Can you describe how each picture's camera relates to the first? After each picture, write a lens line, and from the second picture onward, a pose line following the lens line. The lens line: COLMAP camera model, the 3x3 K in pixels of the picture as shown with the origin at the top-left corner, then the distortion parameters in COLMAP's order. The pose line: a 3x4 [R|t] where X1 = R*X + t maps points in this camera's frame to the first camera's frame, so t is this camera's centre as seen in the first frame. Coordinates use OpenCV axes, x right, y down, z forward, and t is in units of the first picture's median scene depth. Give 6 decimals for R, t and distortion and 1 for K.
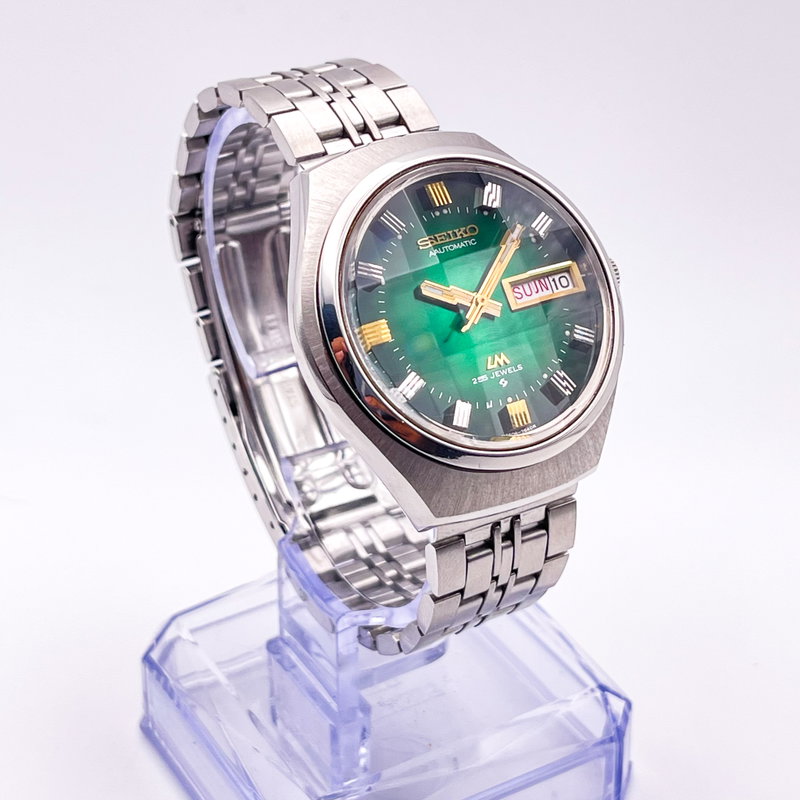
lens RADIAL K [[1832.7, 0, 400.0], [0, 1832.7, 400.0], [0, 0, 1]] dist [0.281662, -0.081415]
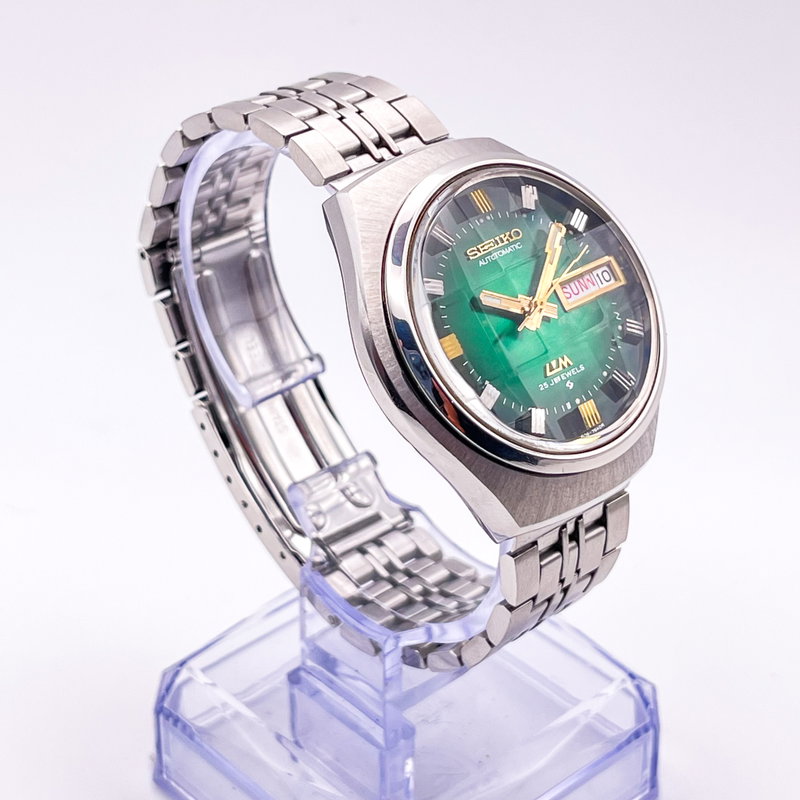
lens RADIAL K [[1832.7, 0, 400.0], [0, 1832.7, 400.0], [0, 0, 1]] dist [0.281662, -0.081415]
pose [[0.983083, -0.105756, 0.149544, -0.156894], [0.105865, 0.994354, 0.007258, -0.015254], [-0.149467, 0.008696, 0.988728, 0.025564]]
